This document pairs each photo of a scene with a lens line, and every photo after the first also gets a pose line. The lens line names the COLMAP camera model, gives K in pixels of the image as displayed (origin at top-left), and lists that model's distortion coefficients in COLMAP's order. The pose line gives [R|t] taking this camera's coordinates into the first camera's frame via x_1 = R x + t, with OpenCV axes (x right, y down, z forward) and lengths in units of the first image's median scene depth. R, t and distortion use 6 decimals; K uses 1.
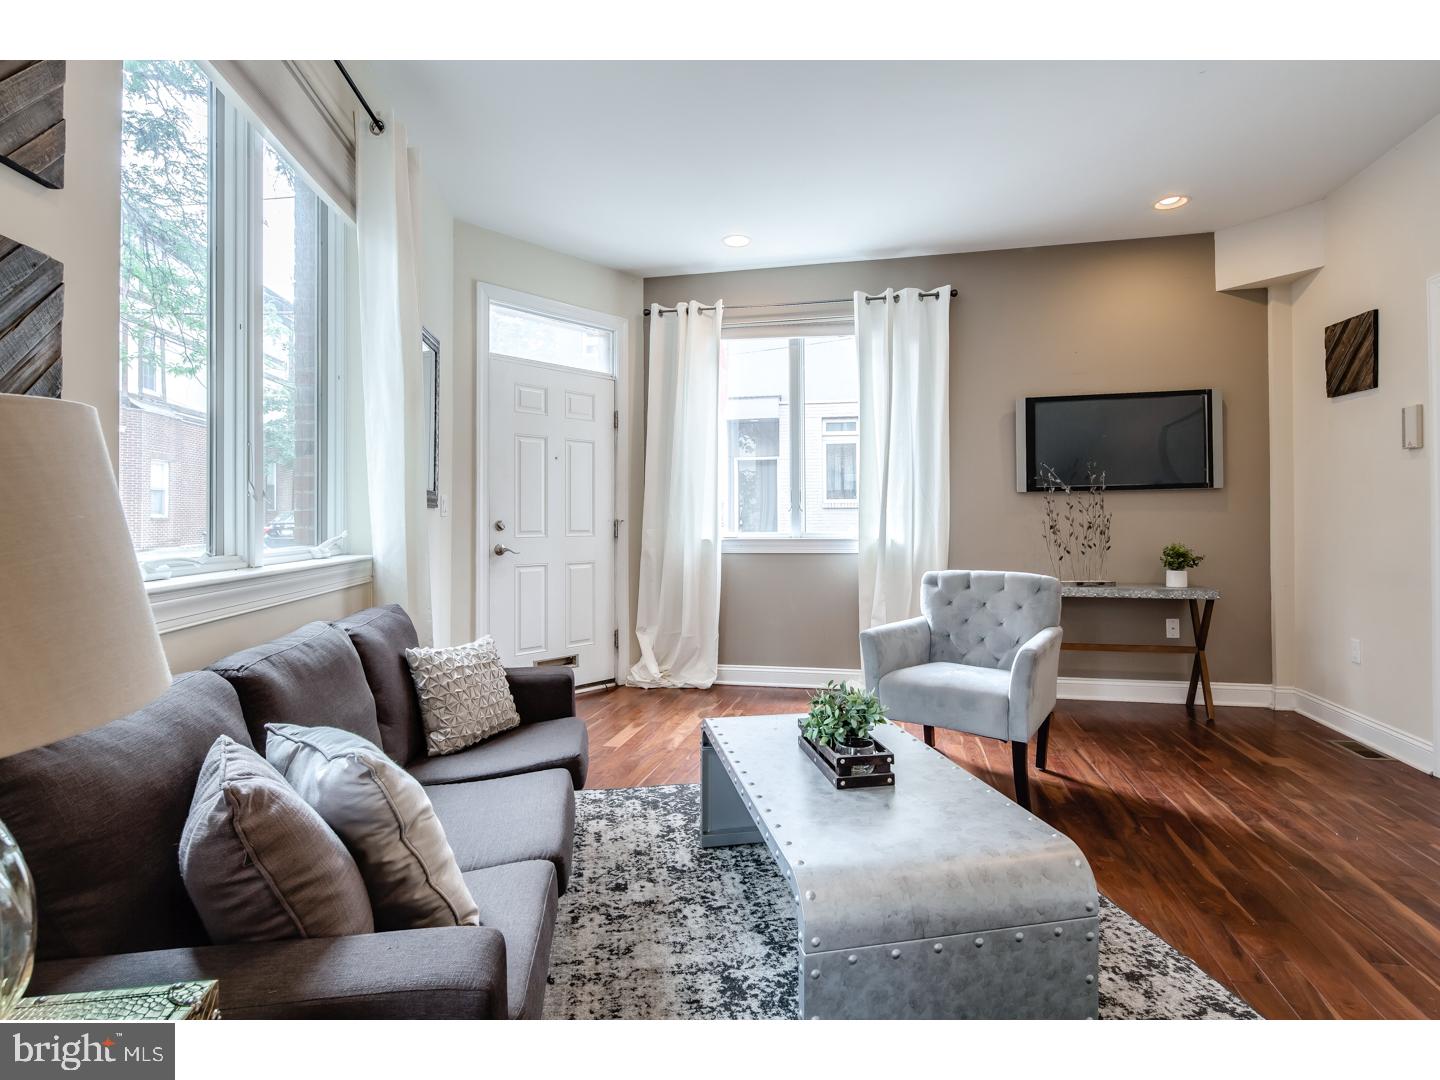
lens RADIAL K [[719.3, 0, 727.2], [0, 719.3, 514.4], [0, 0, 1]] dist [0.001660, -0.000227]
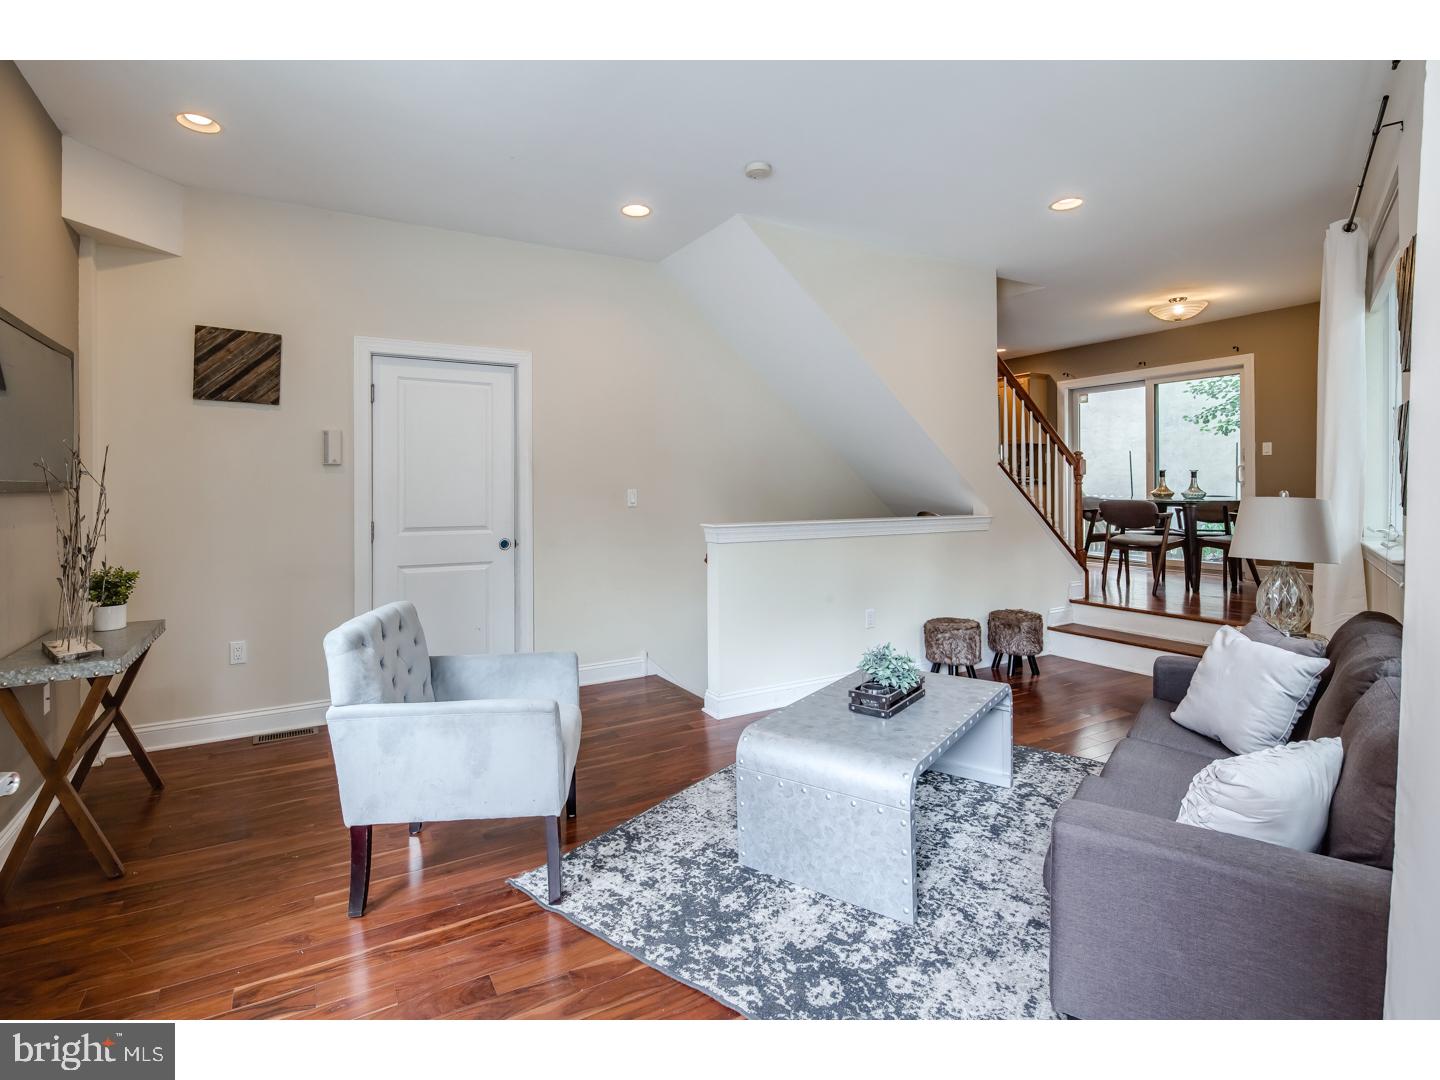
lens RADIAL K [[699.1, 0, 712.2], [0, 699.1, 484.3], [0, 0, 1]] dist [0.001093, -0.000714]
pose [[-0.676893, 0.014135, 0.735946, -0.312697], [0.005201, 0.999882, -0.014420, -0.030835], [-0.736063, -0.005933, -0.676887, 1.110051]]
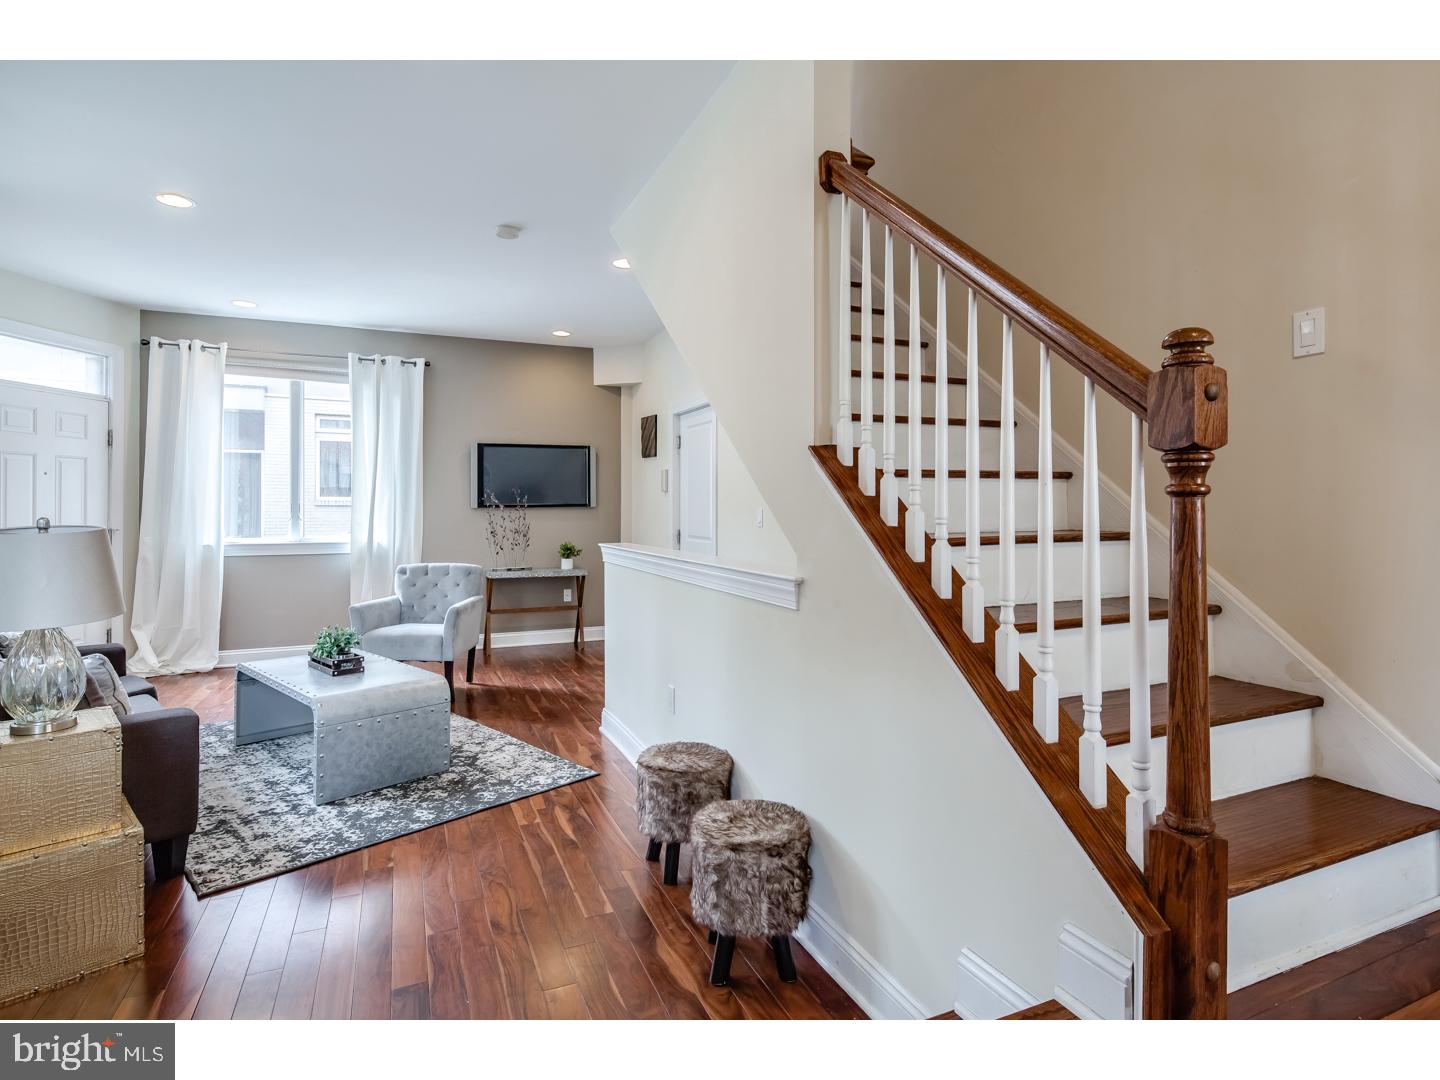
lens RADIAL K [[754.2, 0, 715.0], [0, 754.2, 506.4], [0, 0, 1]] dist [0.001790, -0.000265]
pose [[0.812272, 0.007979, 0.583224, -0.095926], [-0.009063, 0.999958, -0.001059, -0.042788], [-0.583209, -0.004425, 0.812310, -0.600839]]
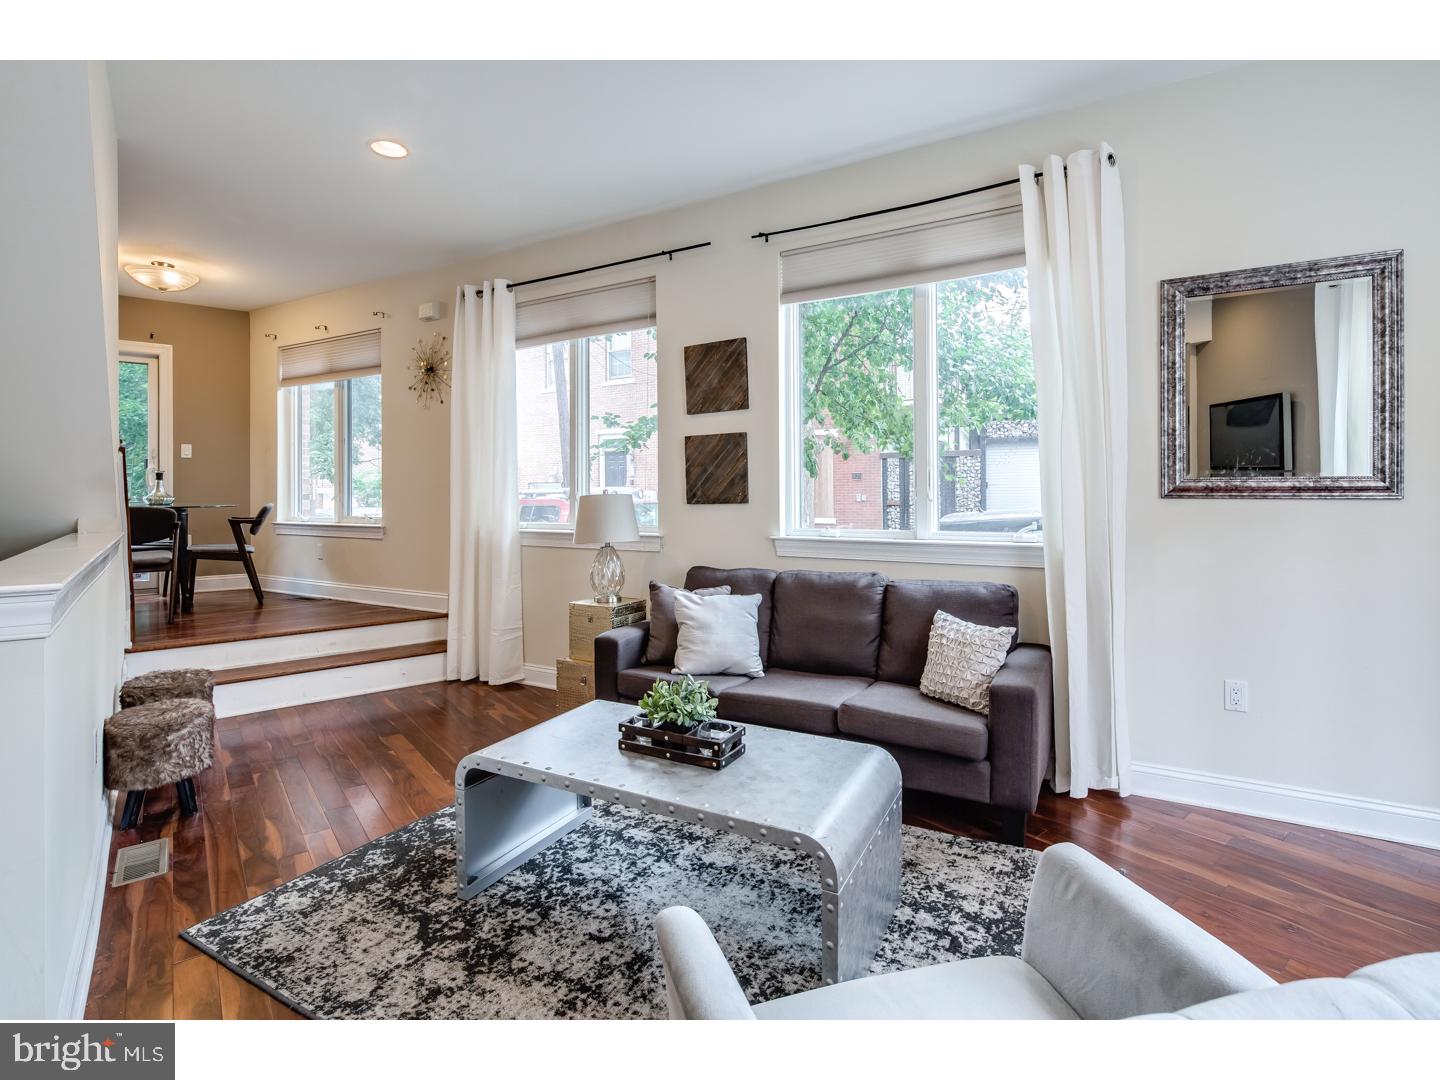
lens RADIAL K [[699.1, 0, 712.2], [0, 699.1, 484.3], [0, 0, 1]] dist [0.001093, -0.000714]
pose [[-0.639248, 0.002400, -0.768997, 0.485148], [0.016988, 0.999795, -0.011002, -0.022810], [0.768813, -0.020096, -0.639158, 0.883094]]
